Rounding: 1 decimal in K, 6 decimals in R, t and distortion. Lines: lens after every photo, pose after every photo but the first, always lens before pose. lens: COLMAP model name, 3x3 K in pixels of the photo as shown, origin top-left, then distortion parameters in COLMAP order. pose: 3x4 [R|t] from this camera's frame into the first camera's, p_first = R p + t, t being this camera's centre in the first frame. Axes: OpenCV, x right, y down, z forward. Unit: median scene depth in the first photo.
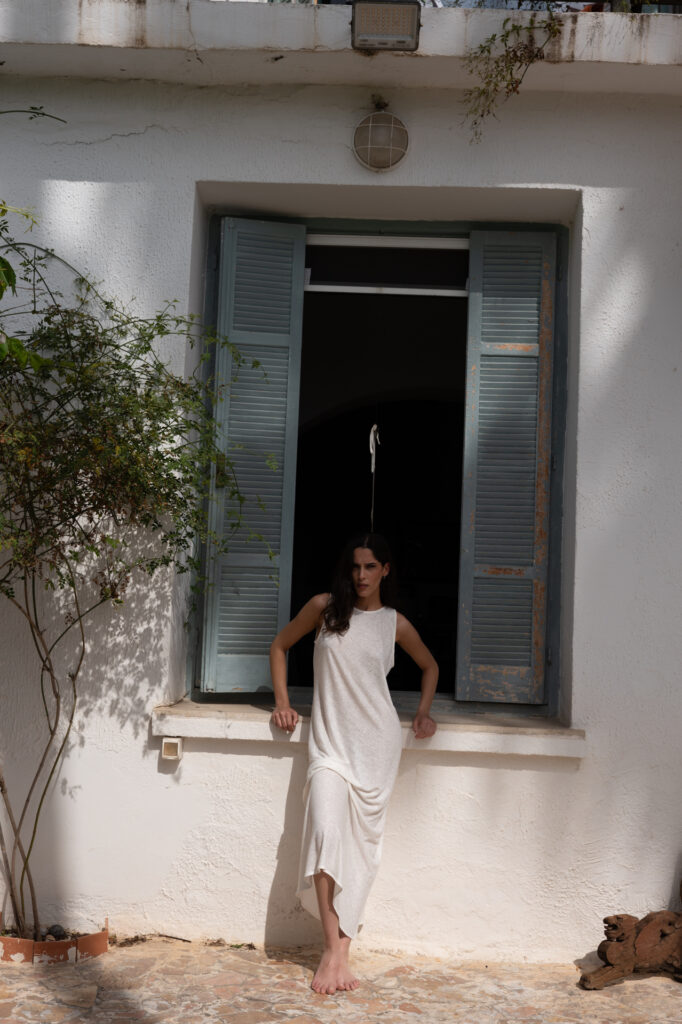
lens RADIAL K [[1214.2, 0, 341.0], [0, 1214.2, 512.0], [0, 0, 1]] dist [0.002935, -0.006878]
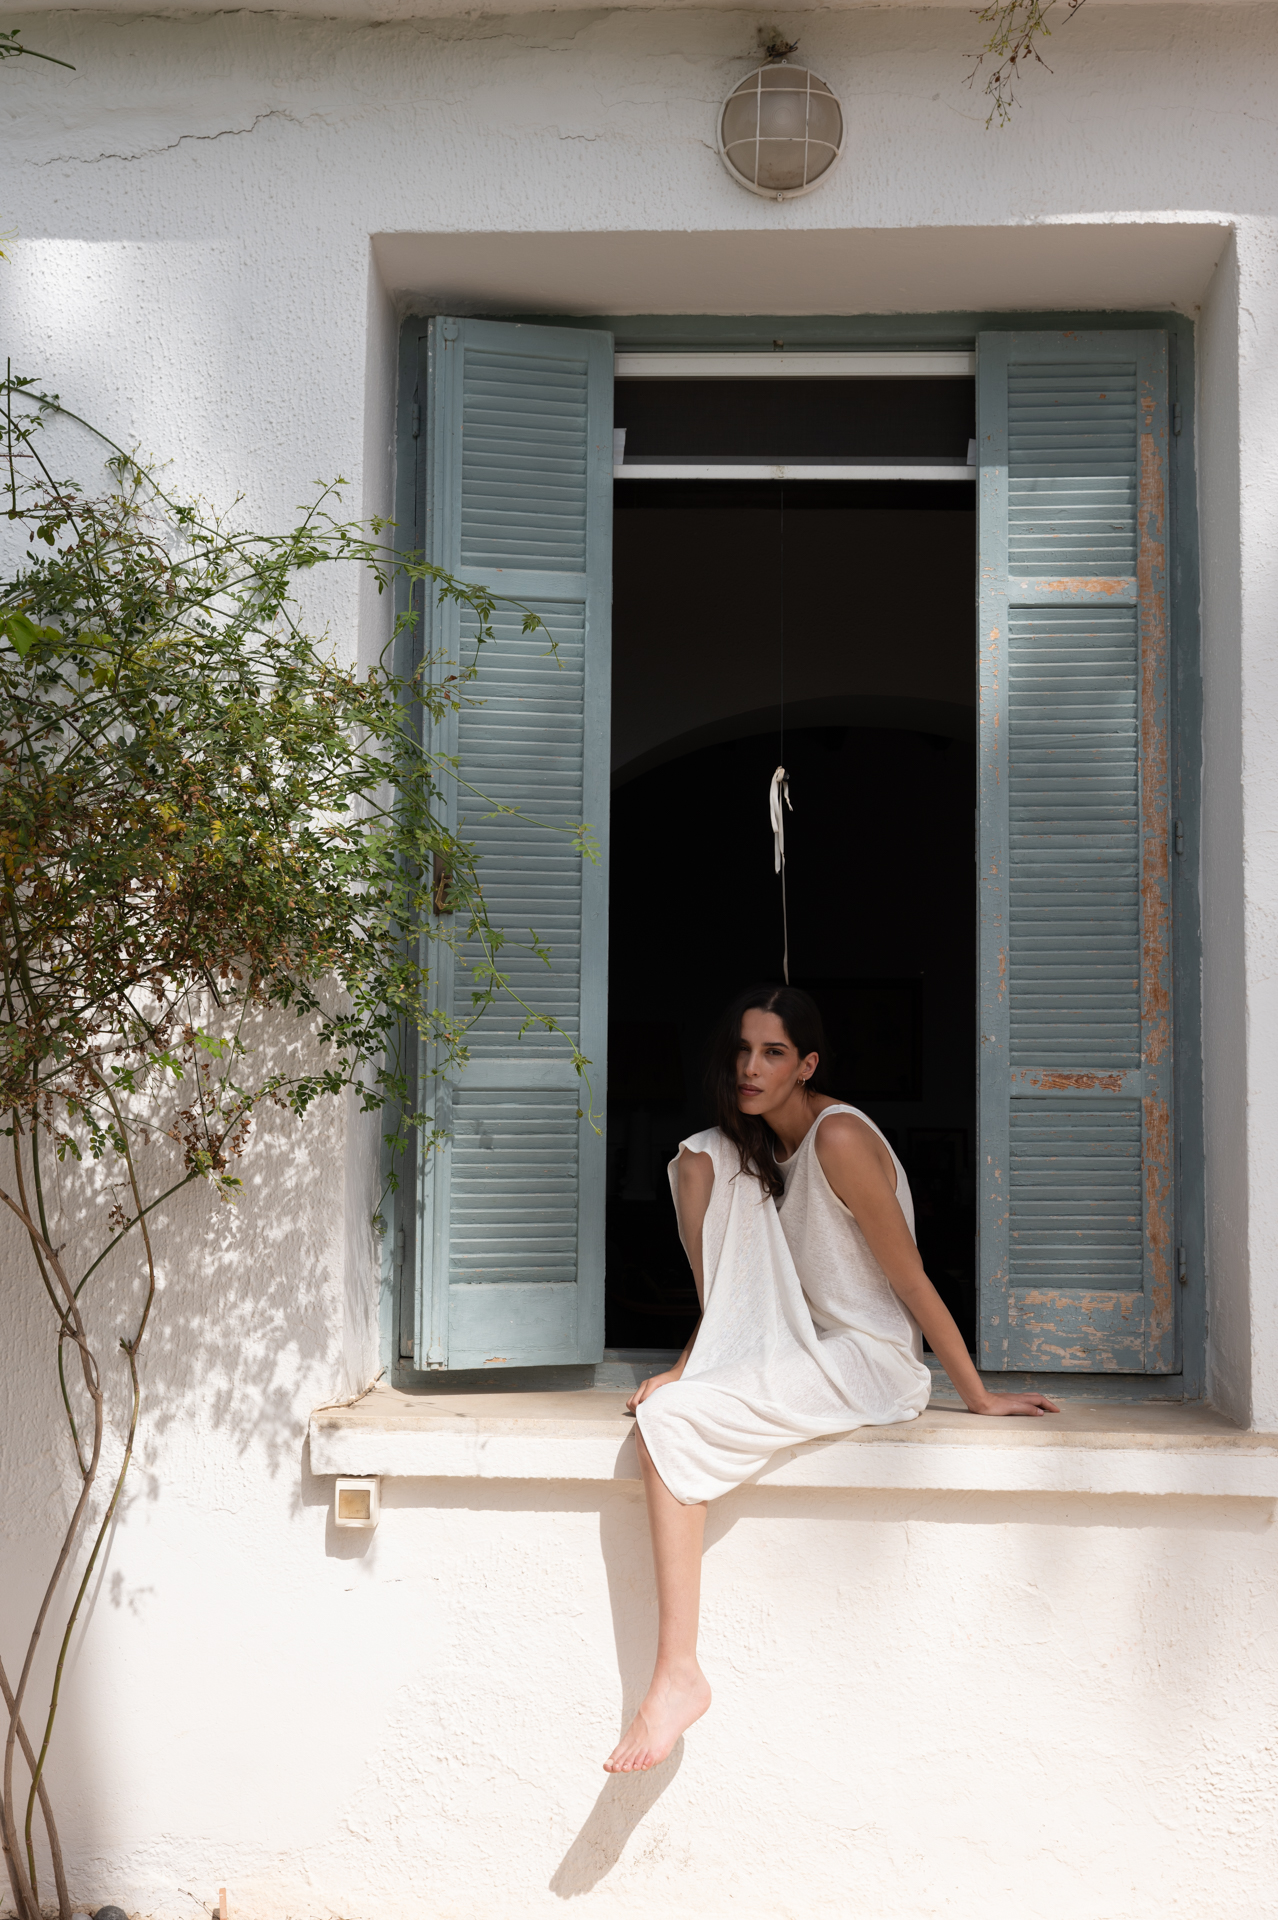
lens RADIAL K [[2344.2, 0, 639.0], [0, 2344.2, 969.5], [0, 0, 1]] dist [0.008084, -0.026459]
pose [[0.999554, -0.029872, -0.000396, -0.029222], [0.029873, 0.999553, 0.001383, 0.001318], [0.000354, -0.001394, 0.999999, 0.138469]]
